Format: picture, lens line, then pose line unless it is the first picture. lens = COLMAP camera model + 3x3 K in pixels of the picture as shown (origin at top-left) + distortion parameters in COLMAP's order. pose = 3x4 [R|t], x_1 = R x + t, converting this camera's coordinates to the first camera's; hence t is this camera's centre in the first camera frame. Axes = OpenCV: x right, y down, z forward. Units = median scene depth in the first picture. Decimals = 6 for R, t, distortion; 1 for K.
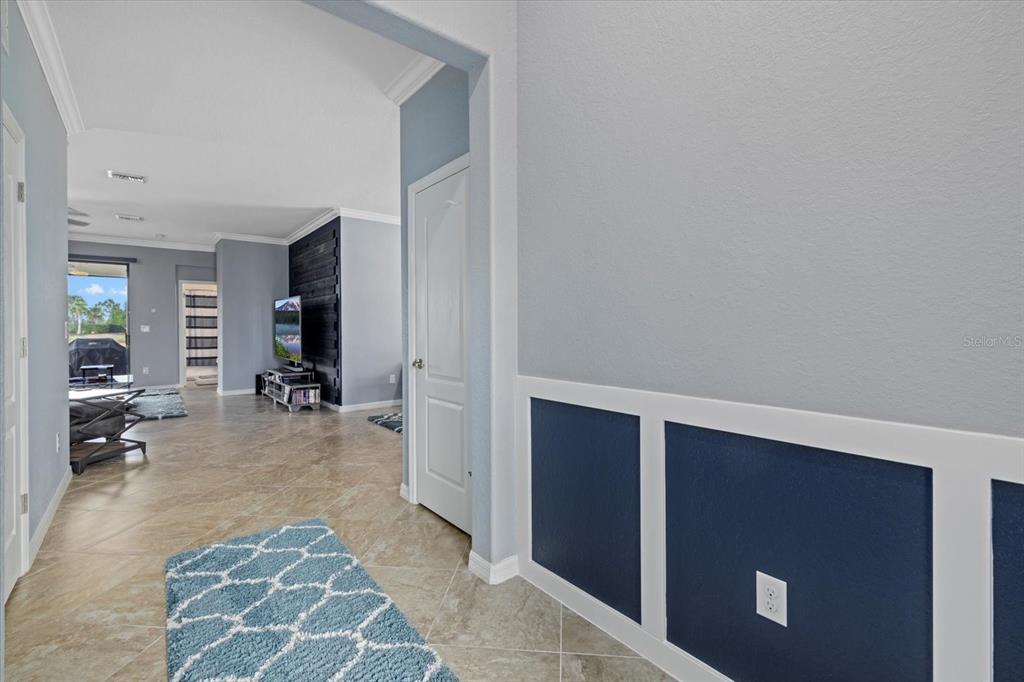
lens RADIAL K [[438.6, 0, 514.2], [0, 438.6, 328.2], [0, 0, 1]] dist [0.000058, -0.000180]
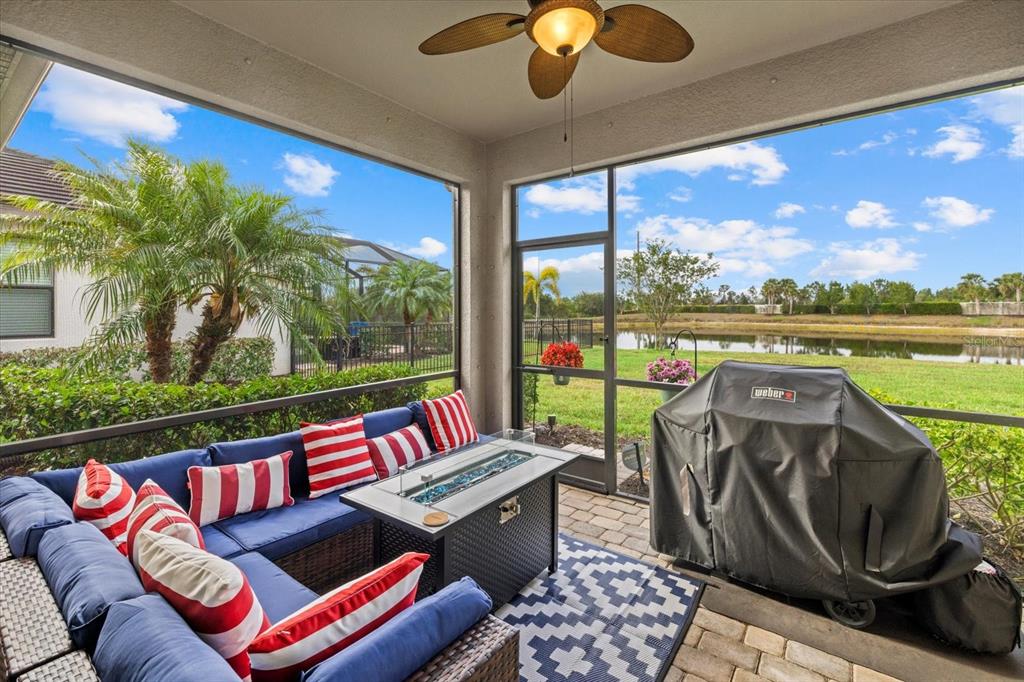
lens RADIAL K [[438.6, 0, 514.2], [0, 438.6, 328.2], [0, 0, 1]] dist [0.000058, -0.000180]
pose [[0.222734, 0.039663, -0.974072, -0.771056], [0.005272, 0.999108, 0.041888, -0.009591], [0.974865, -0.014465, 0.222326, 0.821754]]
